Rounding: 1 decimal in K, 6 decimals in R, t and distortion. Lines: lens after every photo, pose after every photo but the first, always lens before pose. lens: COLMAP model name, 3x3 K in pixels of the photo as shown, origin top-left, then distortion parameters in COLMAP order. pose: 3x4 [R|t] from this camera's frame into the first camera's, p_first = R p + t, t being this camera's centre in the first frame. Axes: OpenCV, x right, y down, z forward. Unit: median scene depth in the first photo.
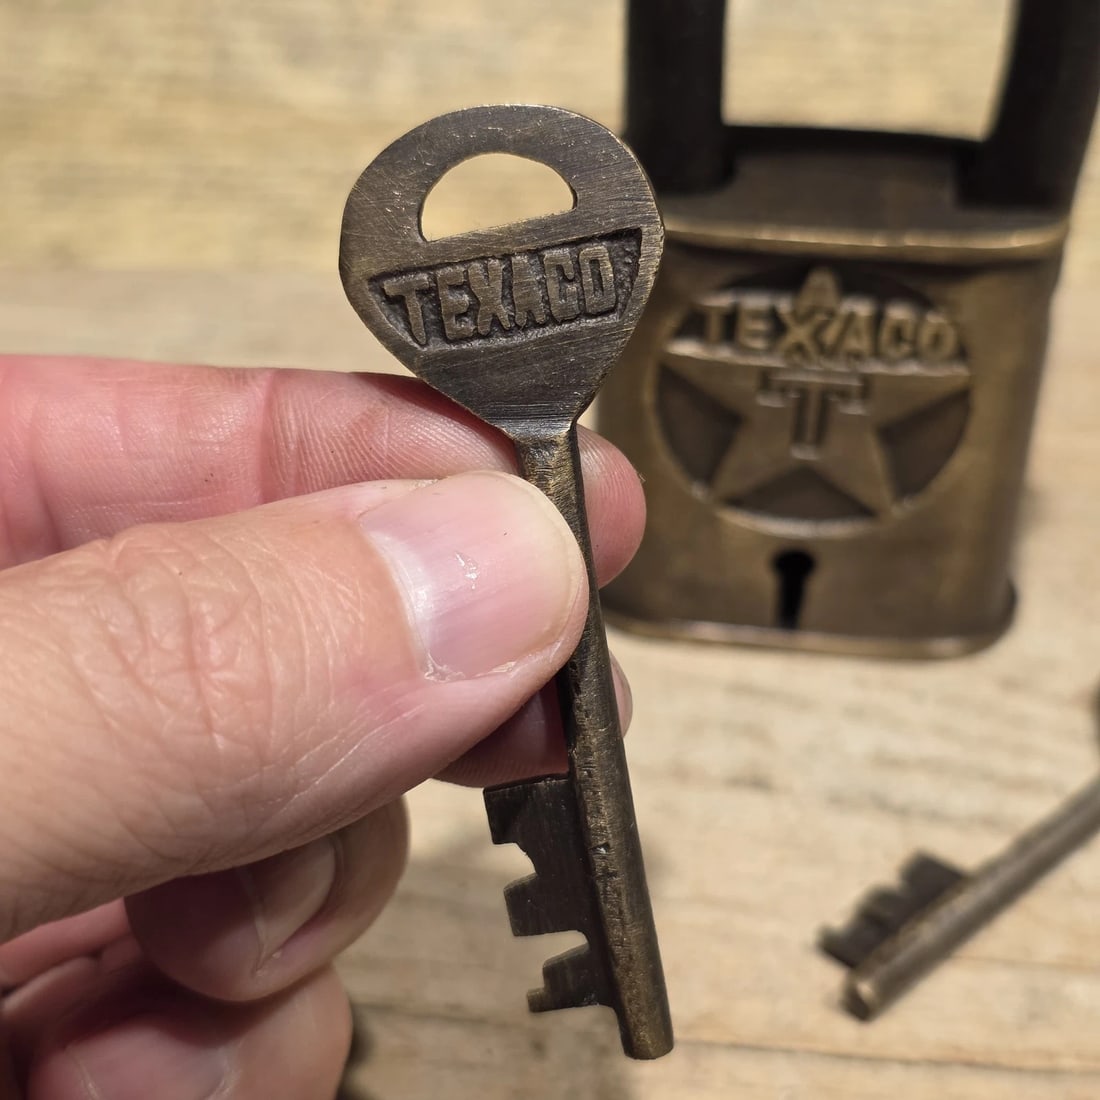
lens RADIAL K [[2283.9, 0, 505.7], [0, 2283.9, 543.4], [0, 0, 1]] dist [0.002420, 0.000000]
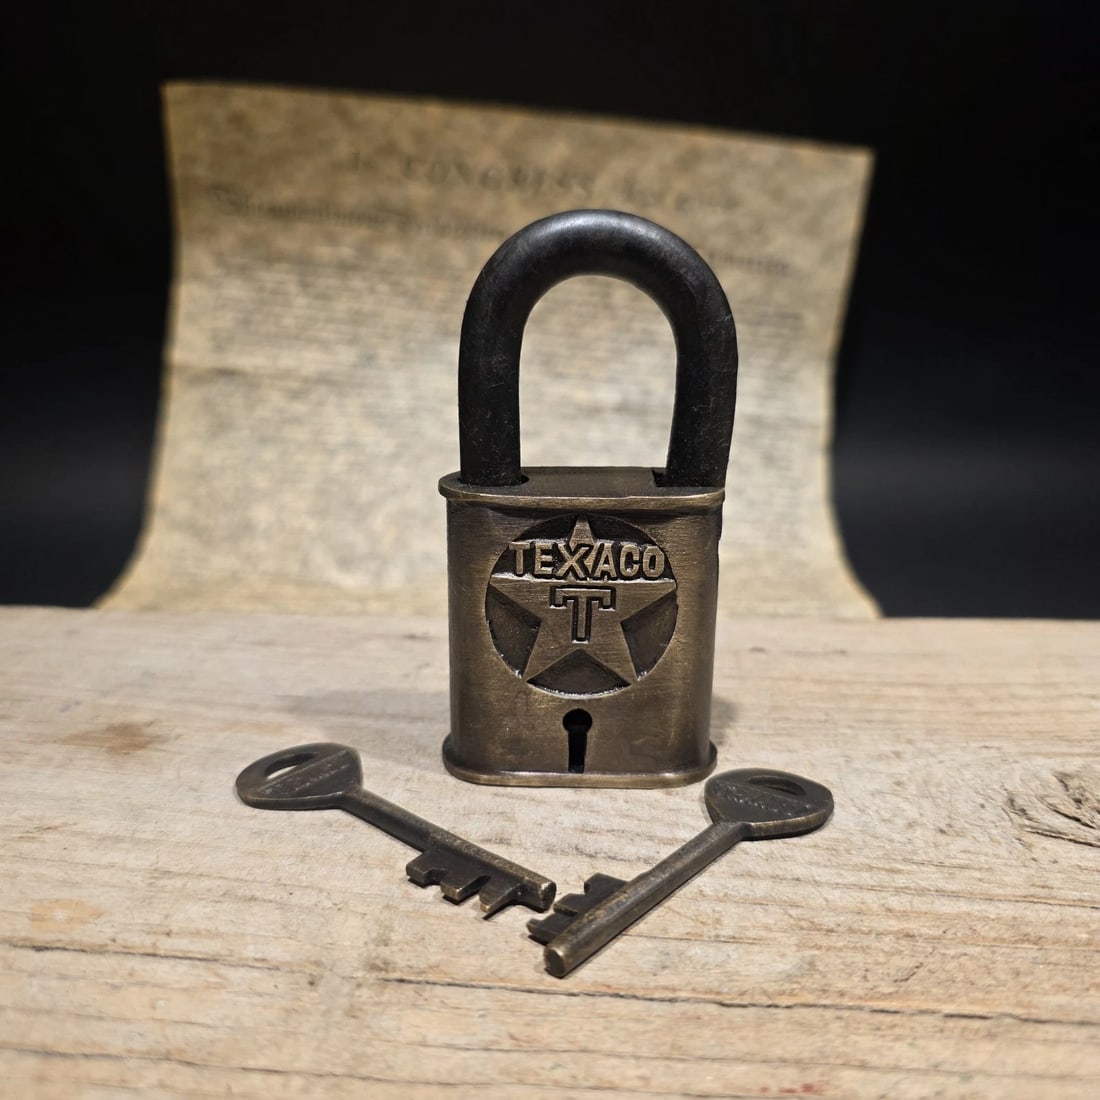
lens RADIAL K [[1121.3, 0, 542.1], [0, 1121.3, 532.5], [0, 0, 1]] dist [-0.037518, 0.000000]
pose [[0.999985, 0.005148, 0.001832, 0.138711], [-0.004158, 0.934448, -0.356075, 0.183565], [-0.003545, 0.356062, 0.934456, 0.227681]]
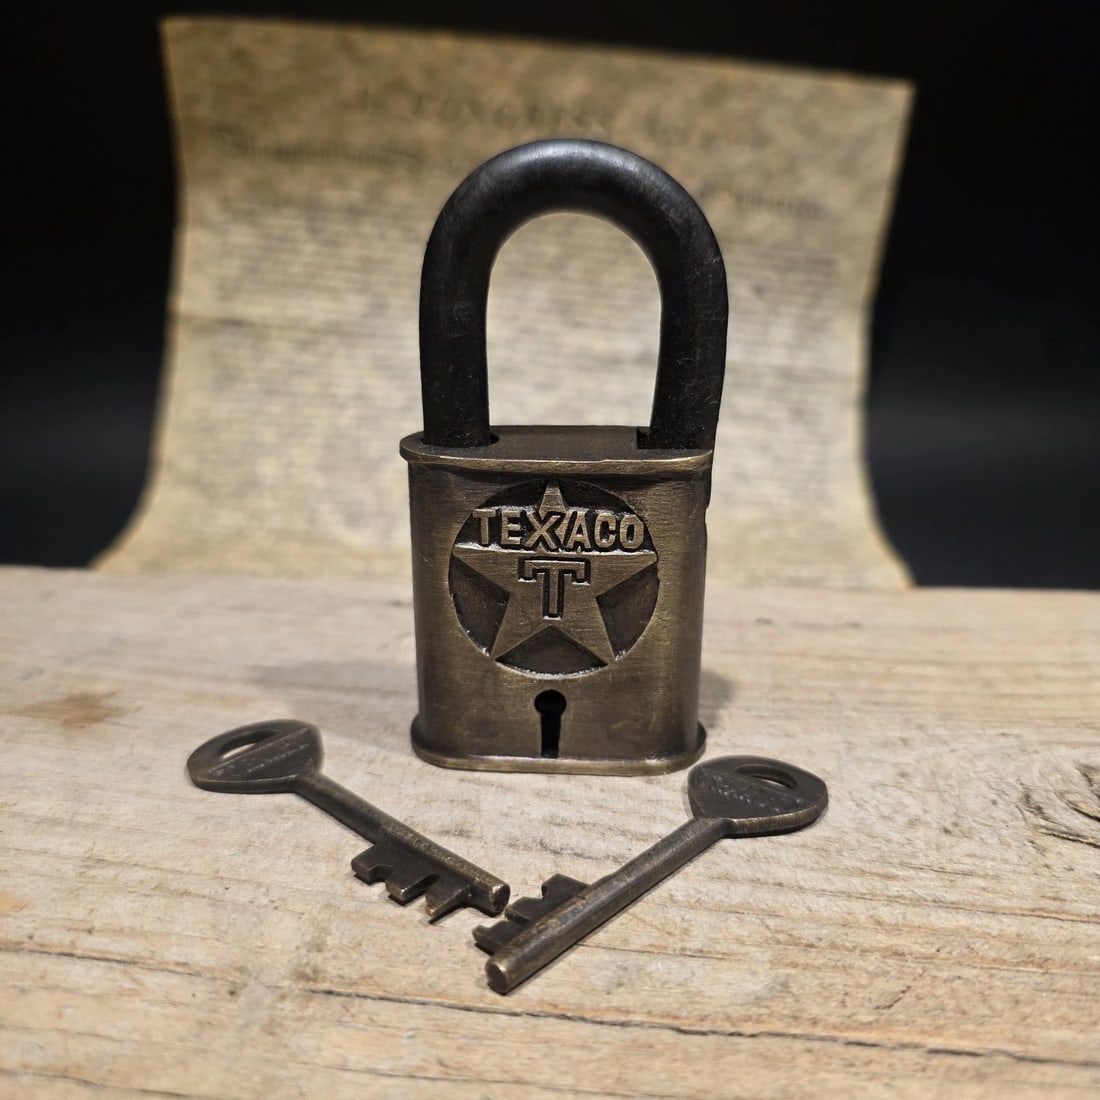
lens RADIAL K [[1121.3, 0, 538.8], [0, 1121.3, 537.0], [0, 0, 1]] dist [-0.037518, 0.000000]
pose [[0.998961, 0.012800, -0.043750, 0.191170], [-0.025765, 0.950295, -0.310285, 0.148735], [0.037603, 0.311089, 0.949636, 0.290162]]
